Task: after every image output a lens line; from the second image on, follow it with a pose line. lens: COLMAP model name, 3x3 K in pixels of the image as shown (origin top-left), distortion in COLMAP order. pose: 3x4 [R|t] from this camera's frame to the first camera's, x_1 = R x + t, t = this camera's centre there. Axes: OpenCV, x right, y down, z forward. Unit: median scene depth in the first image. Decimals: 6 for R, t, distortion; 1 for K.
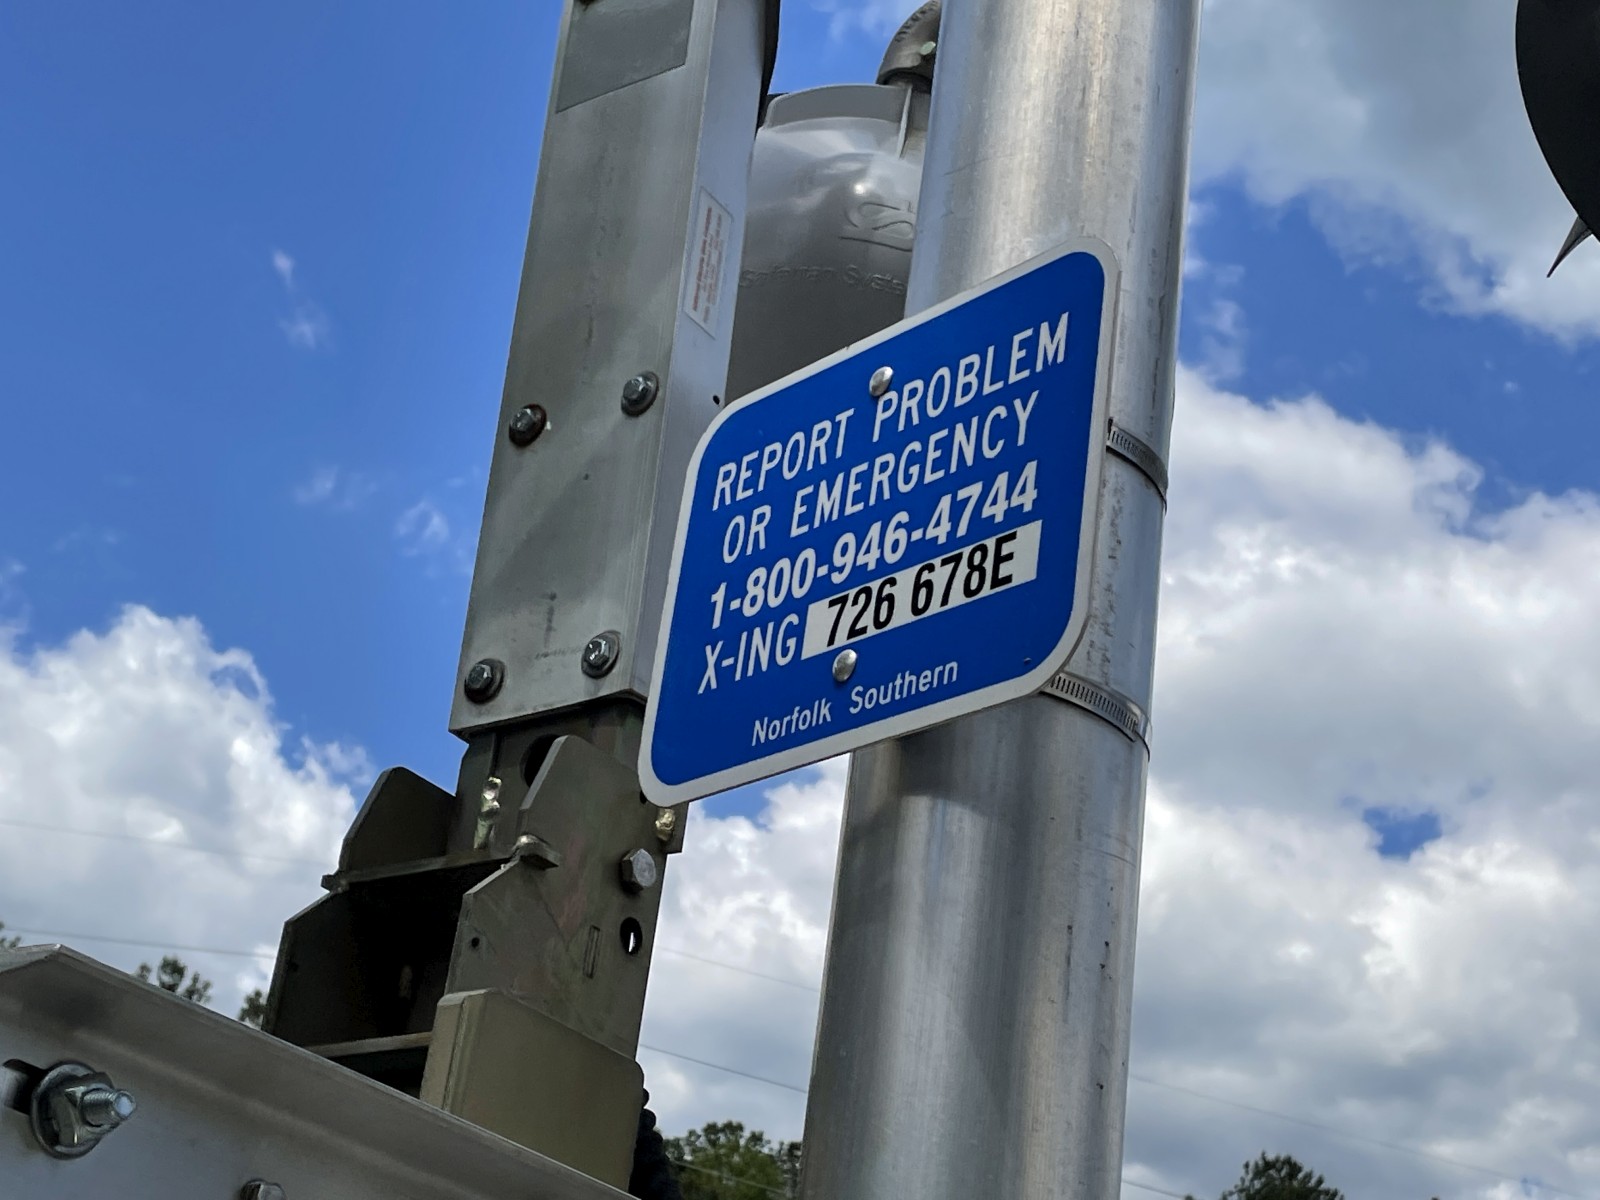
lens RADIAL K [[2646.3, 0, 796.6], [0, 2646.3, 598.6], [0, 0, 1]] dist [0.119568, 0.042805]
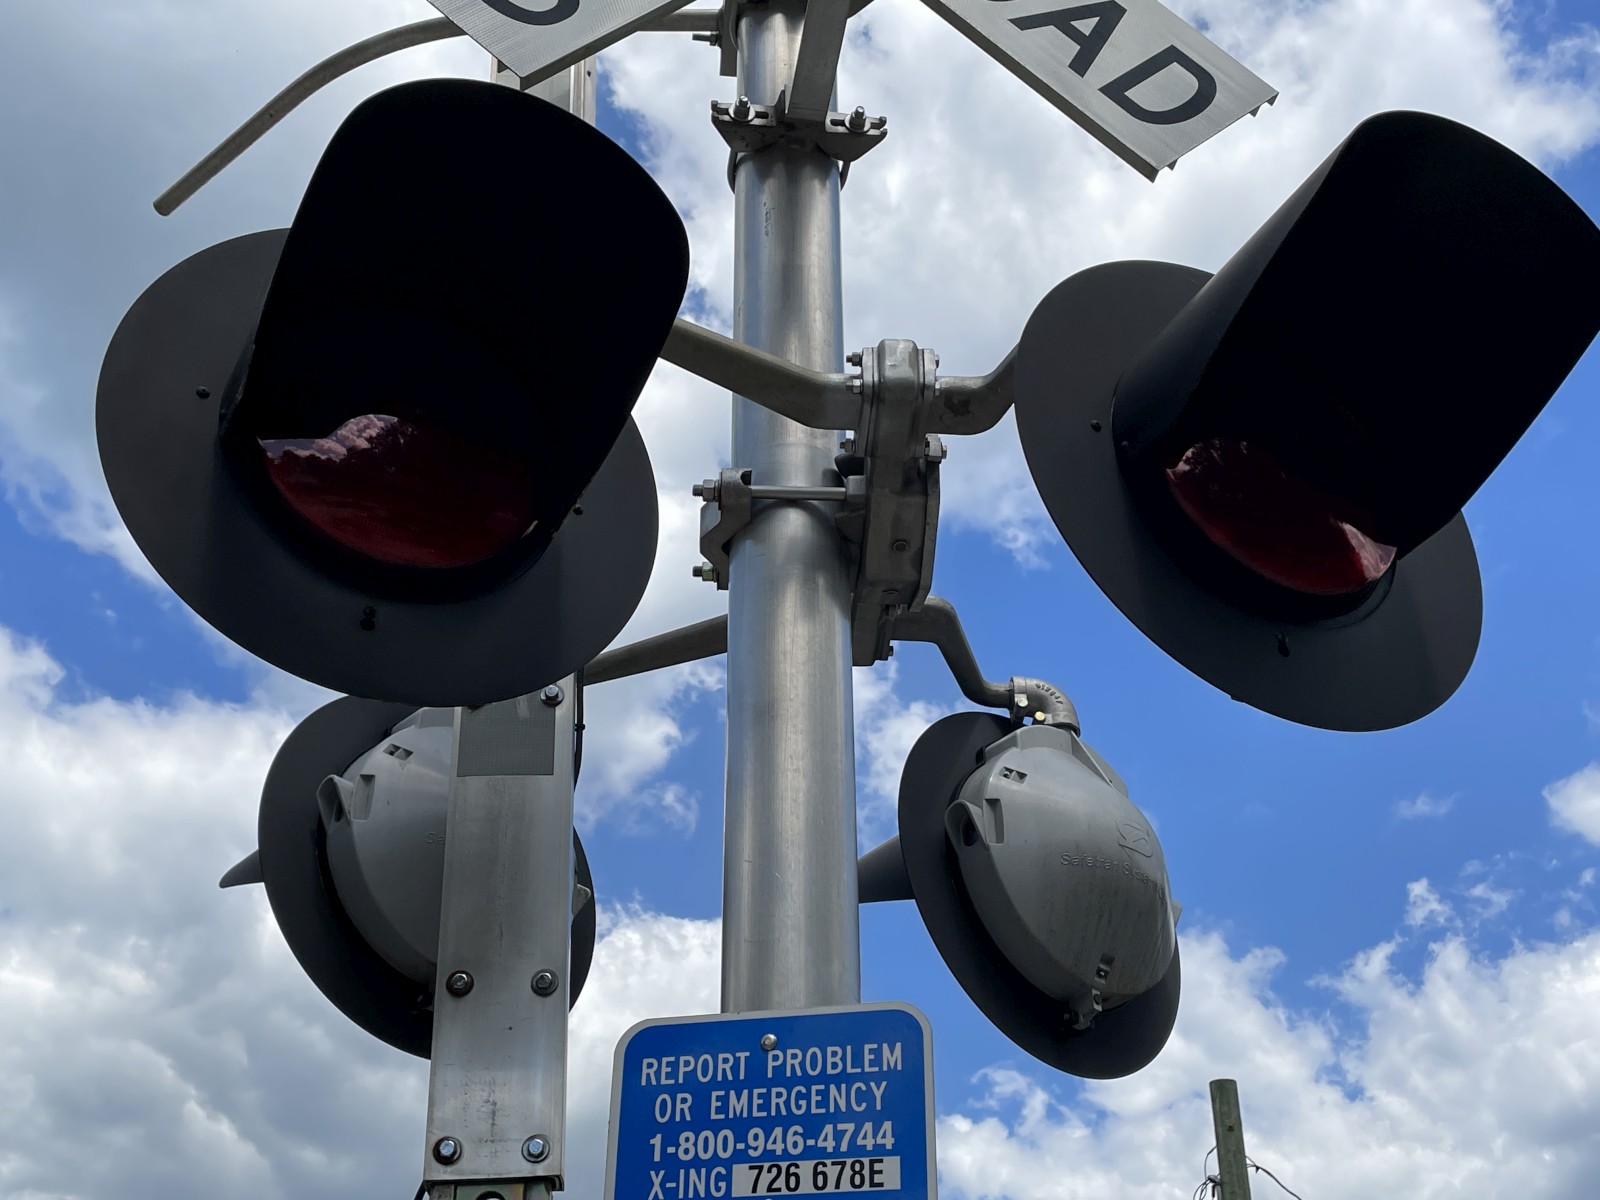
lens RADIAL K [[1905.3, 0, 800.0], [0, 1905.3, 600.0], [0, 0, 1]] dist [0.079890, -0.016225]
pose [[0.792746, 0.232827, 0.563335, -0.842359], [-0.177594, 0.972304, -0.151937, -0.194387], [-0.583108, 0.020403, 0.812139, -0.162550]]
